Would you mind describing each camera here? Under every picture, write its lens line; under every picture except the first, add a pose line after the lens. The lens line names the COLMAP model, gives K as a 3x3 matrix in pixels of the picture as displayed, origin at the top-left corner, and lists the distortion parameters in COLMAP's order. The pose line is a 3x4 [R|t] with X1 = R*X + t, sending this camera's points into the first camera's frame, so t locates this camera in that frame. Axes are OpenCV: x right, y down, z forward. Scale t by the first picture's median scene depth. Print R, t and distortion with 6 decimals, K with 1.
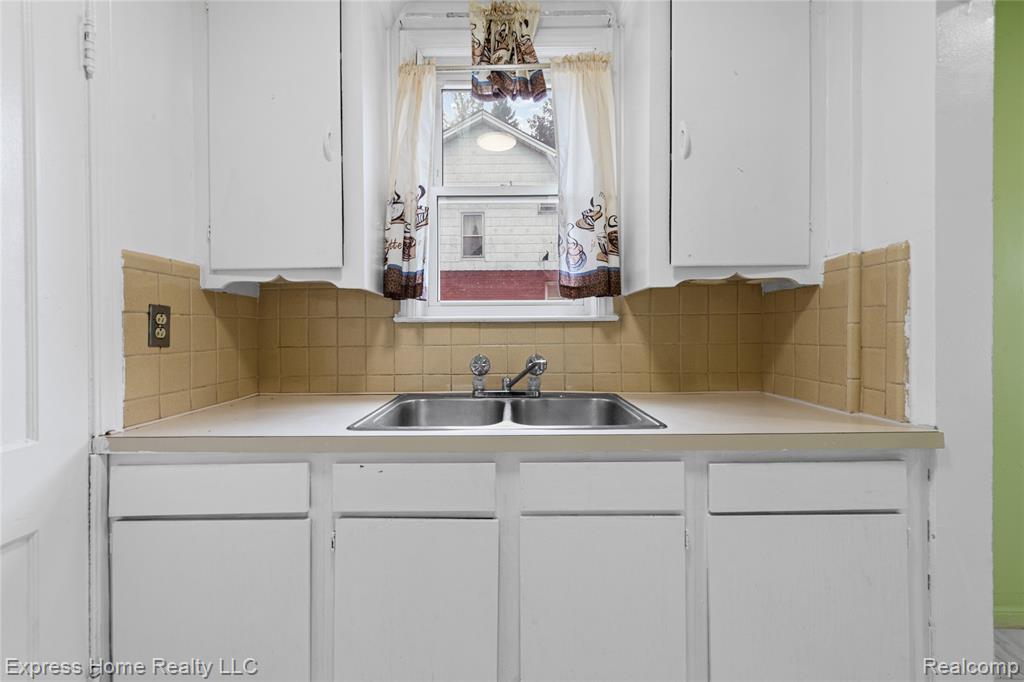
lens RADIAL K [[407.1, 0, 513.2], [0, 407.1, 335.6], [0, 0, 1]] dist [0.000195, -0.000081]
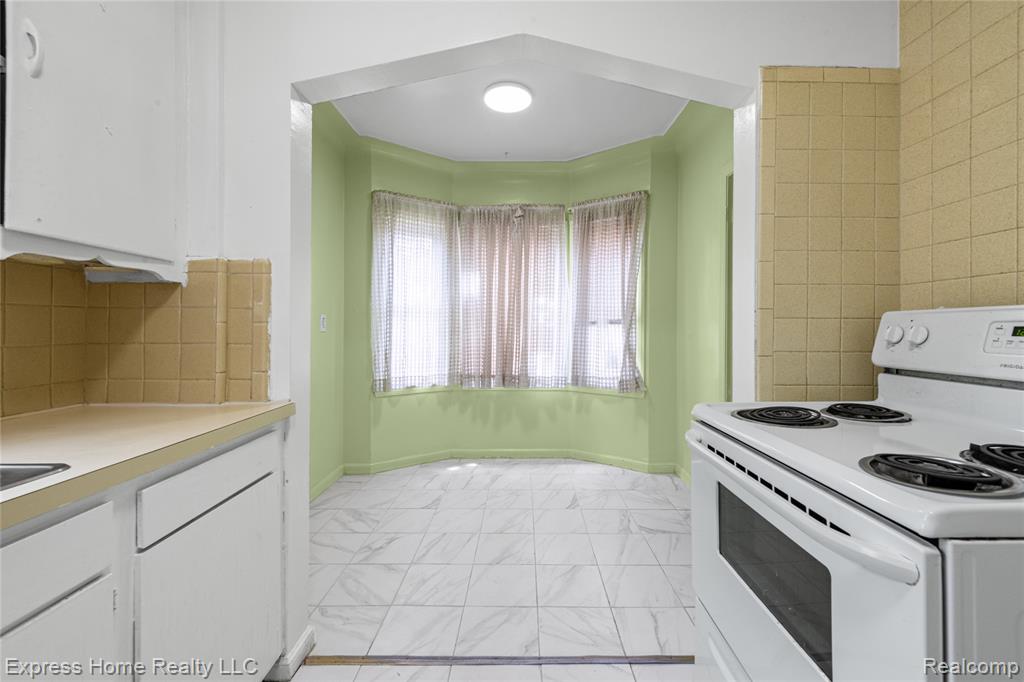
lens RADIAL K [[407.1, 0, 516.1], [0, 407.1, 330.7], [0, 0, 1]] dist [0.000195, -0.000081]
pose [[0.011615, -0.000718, 0.999932, -0.265841], [0.007078, 0.999975, 0.000636, -0.002528], [-0.999907, 0.007070, 0.011620, 0.185079]]
